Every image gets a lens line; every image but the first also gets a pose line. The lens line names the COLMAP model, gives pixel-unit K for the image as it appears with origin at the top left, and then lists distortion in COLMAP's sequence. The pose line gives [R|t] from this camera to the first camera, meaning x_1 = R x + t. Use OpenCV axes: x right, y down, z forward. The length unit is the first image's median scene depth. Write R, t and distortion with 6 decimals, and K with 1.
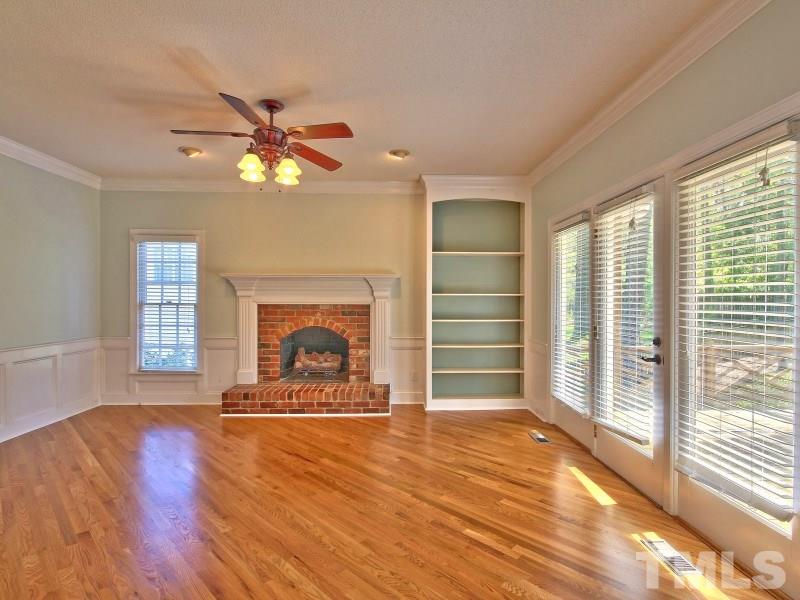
lens RADIAL K [[422.4, 0, 400.3], [0, 422.4, 301.5], [0, 0, 1]] dist [0.000808, 0.000559]
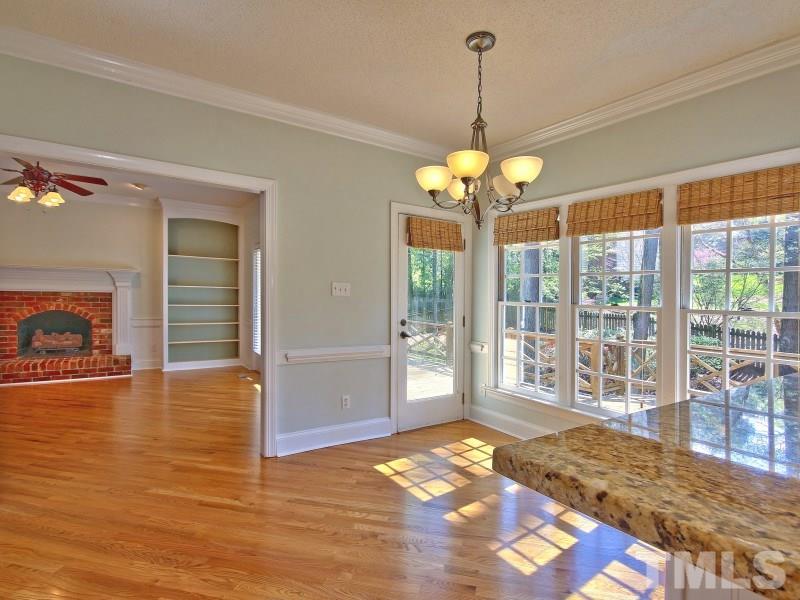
lens RADIAL K [[422.4, 0, 397.5], [0, 422.4, 309.6], [0, 0, 1]] dist [0.000808, 0.000559]
pose [[0.847327, -0.005146, 0.531046, -0.020657], [-0.015025, 0.999321, 0.033657, 0.002596], [-0.530858, -0.036497, 0.846674, -0.523609]]
